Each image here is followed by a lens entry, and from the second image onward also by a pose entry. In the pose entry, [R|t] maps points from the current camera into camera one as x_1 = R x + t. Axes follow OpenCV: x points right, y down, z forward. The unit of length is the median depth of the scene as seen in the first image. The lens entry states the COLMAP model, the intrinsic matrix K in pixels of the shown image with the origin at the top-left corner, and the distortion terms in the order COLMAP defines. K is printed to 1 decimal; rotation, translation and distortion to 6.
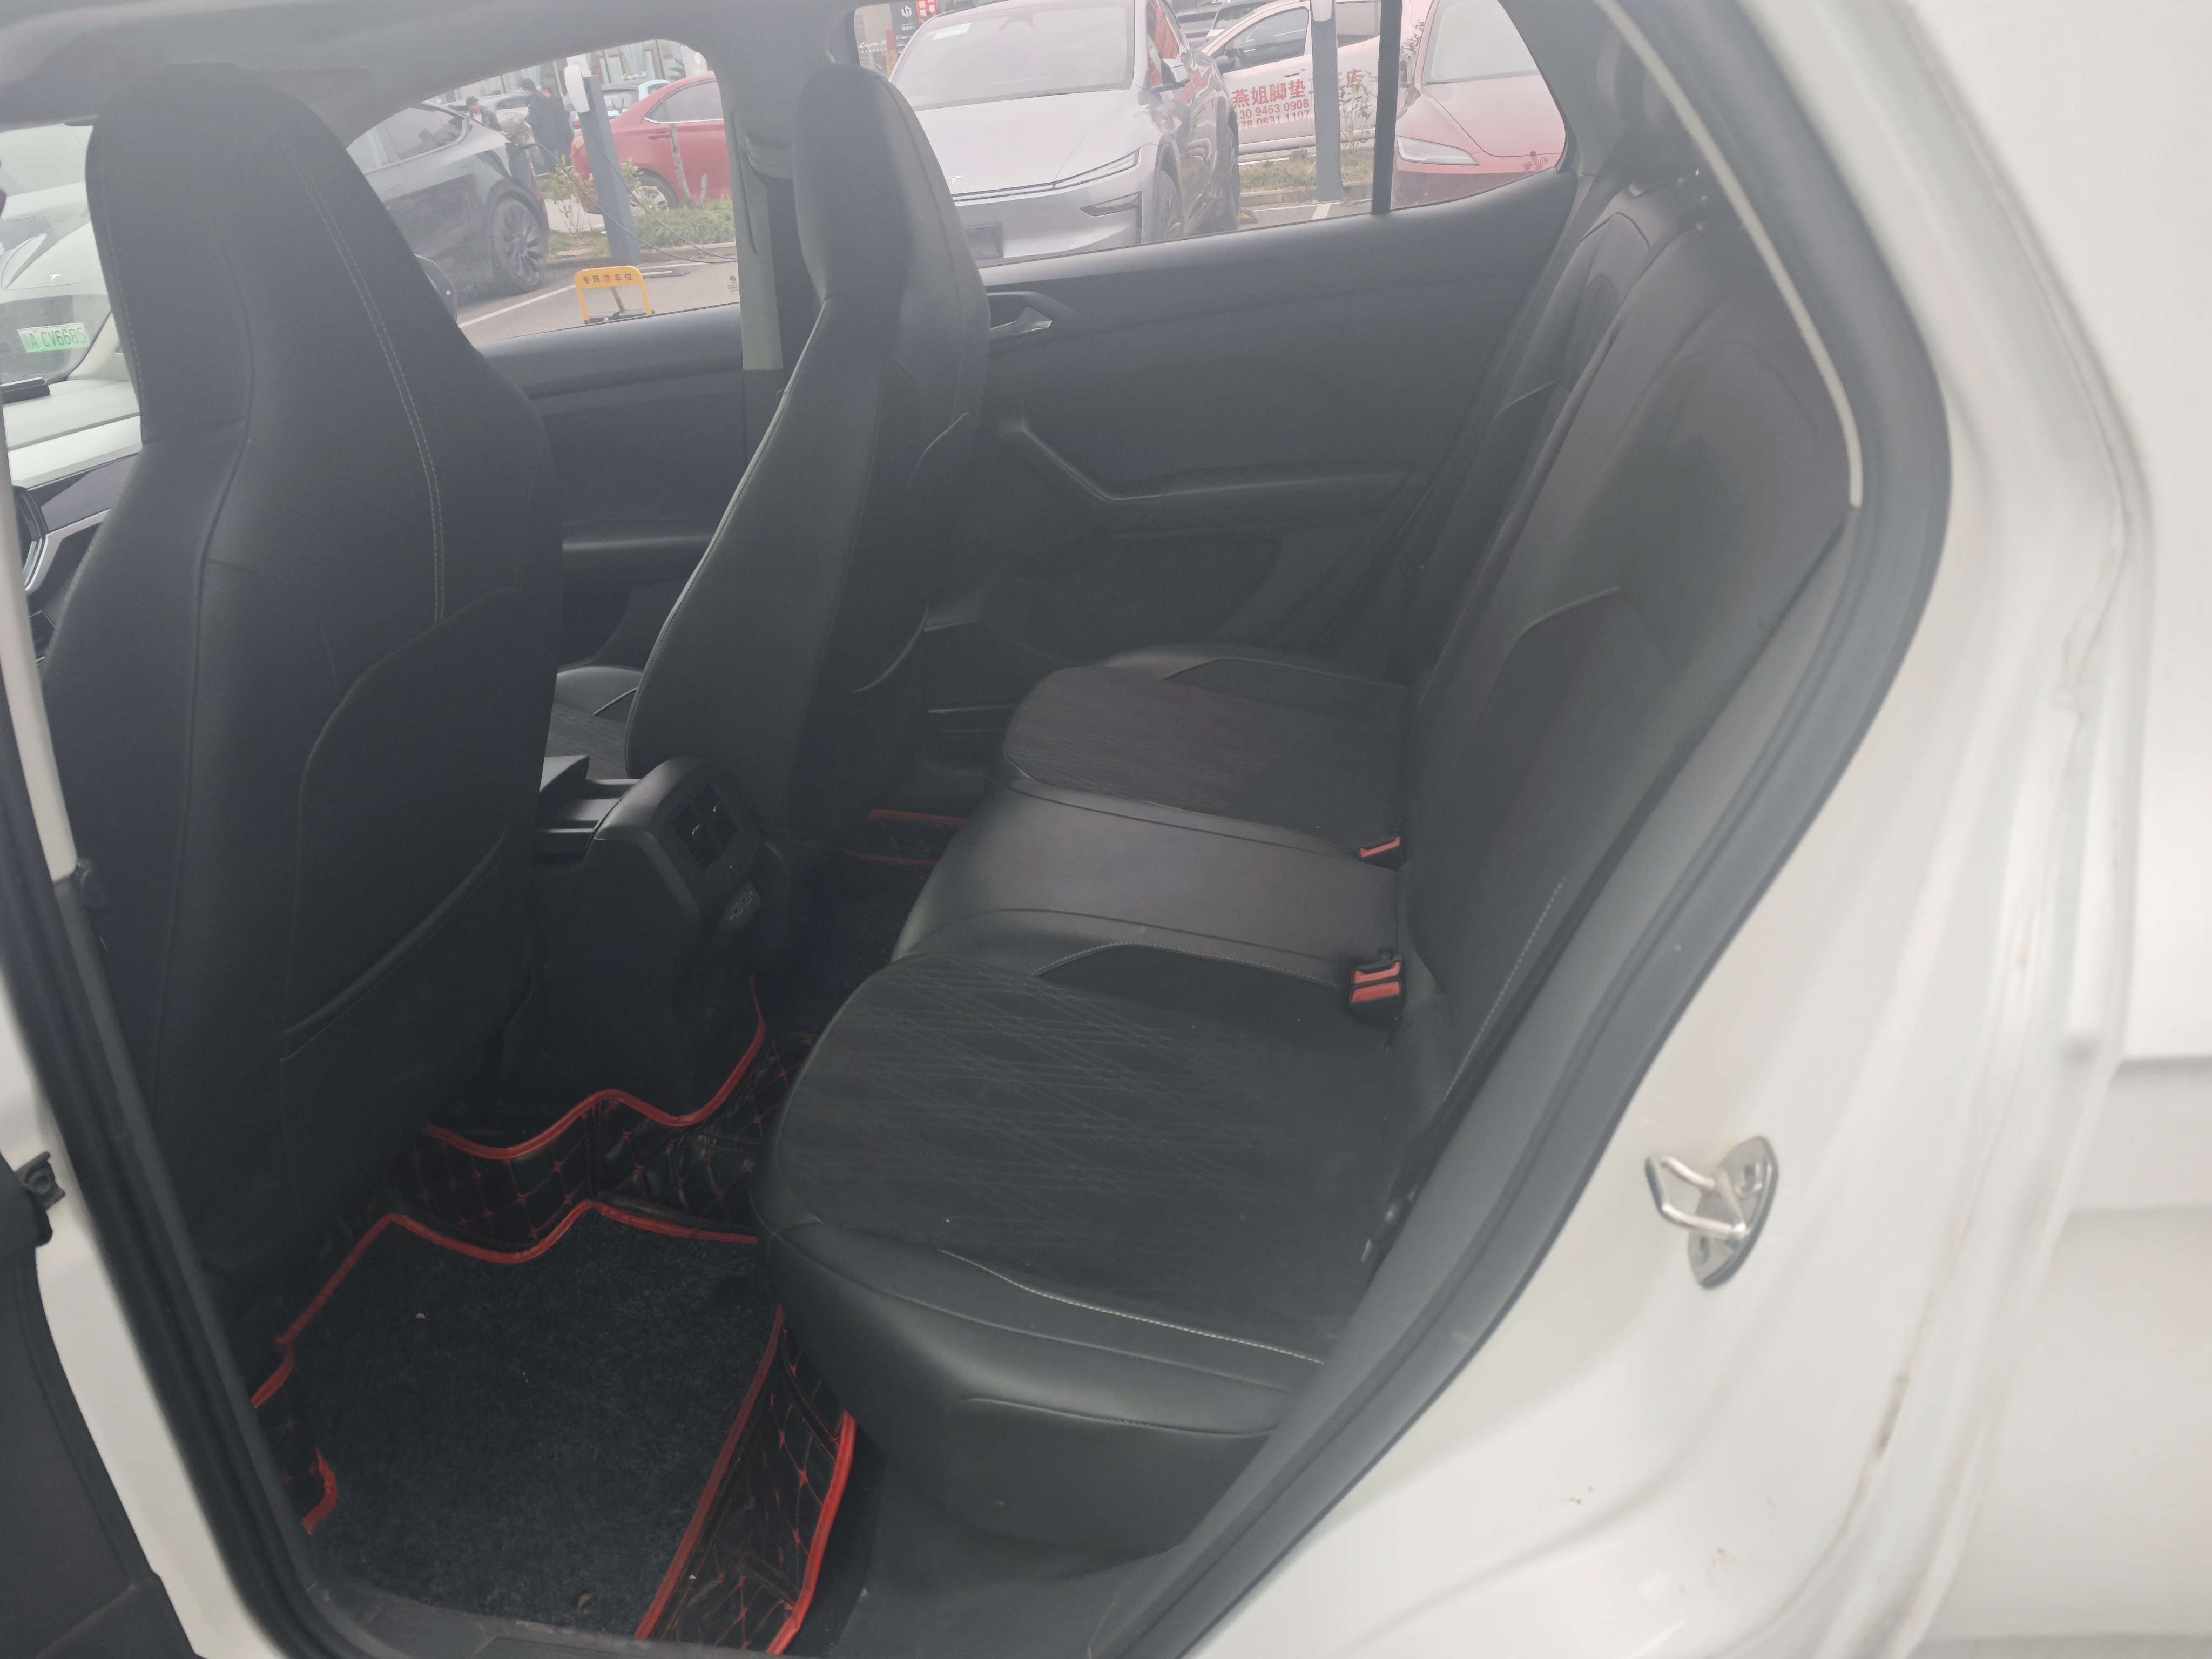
lens RADIAL K [[1527.0, 0, 1106.9], [0, 1527.0, 810.7], [0, 0, 1]] dist [0.010625, -0.034828]
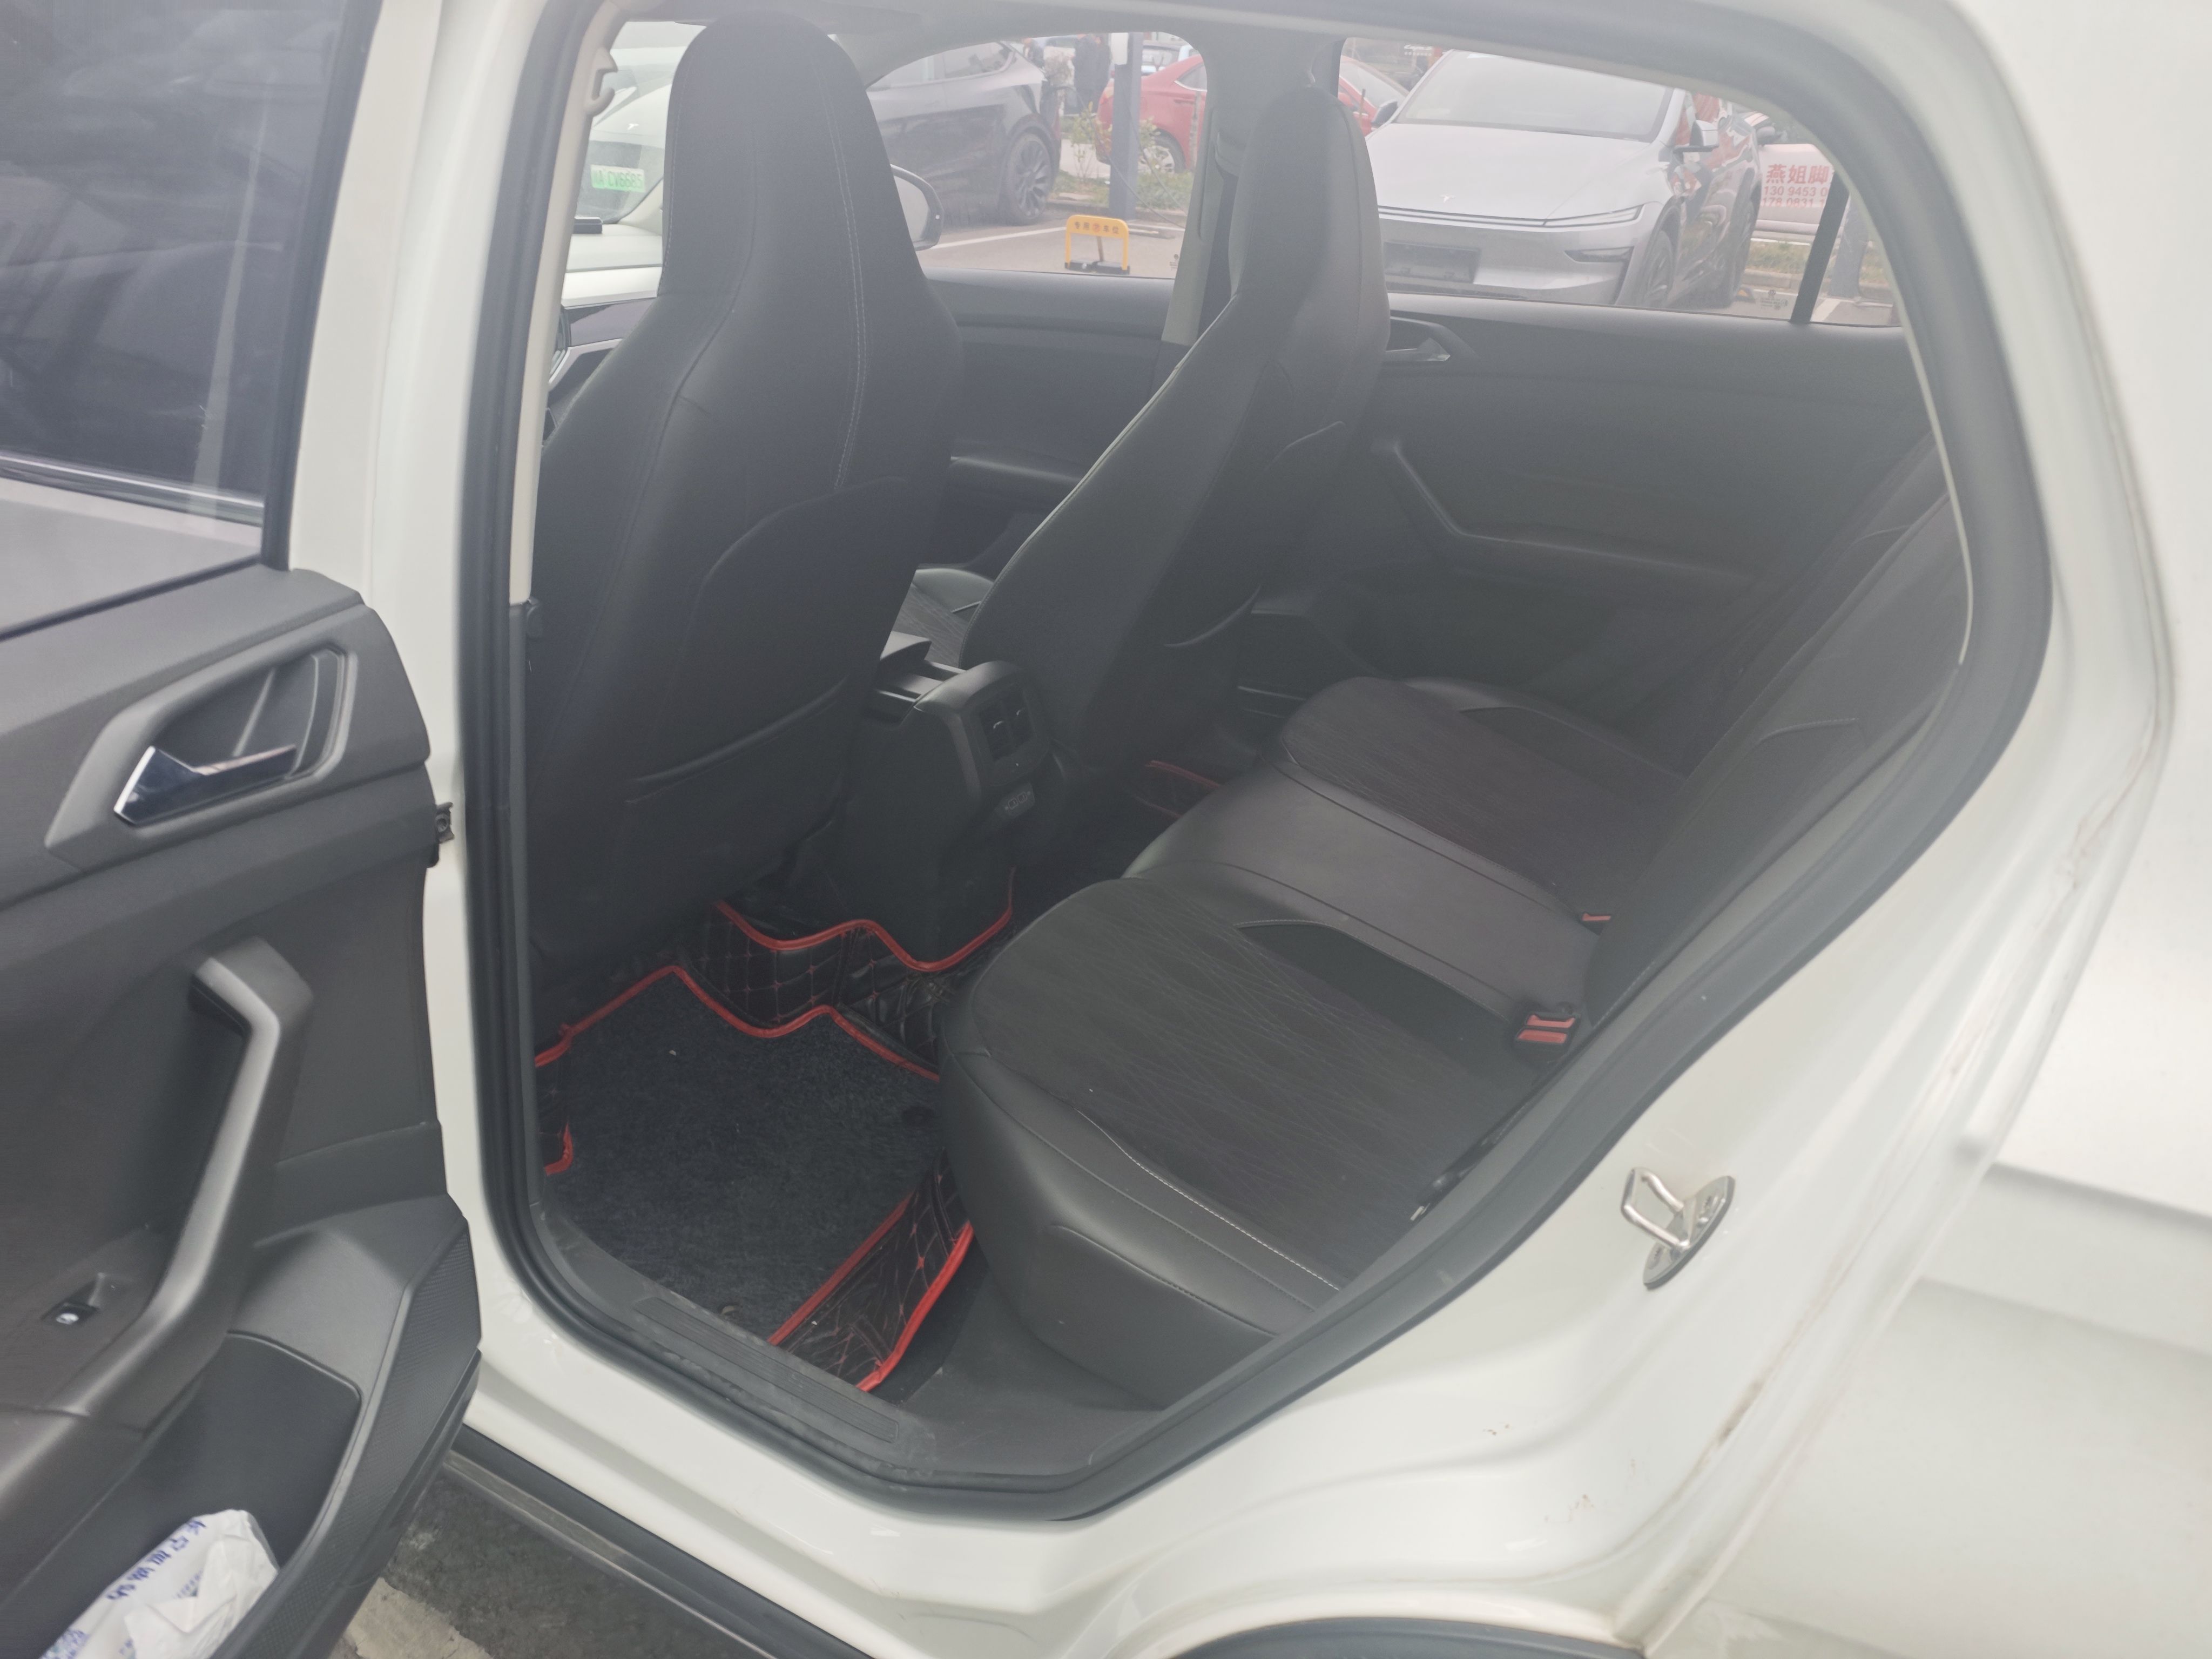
lens RADIAL K [[1527.0, 0, 1100.2], [0, 1527.0, 838.4], [0, 0, 1]] dist [0.010625, -0.034828]
pose [[0.936977, 0.280334, -0.208535, 0.066033], [-0.276577, 0.959813, 0.047582, 0.019340], [0.213494, 0.013092, 0.976857, -0.099916]]
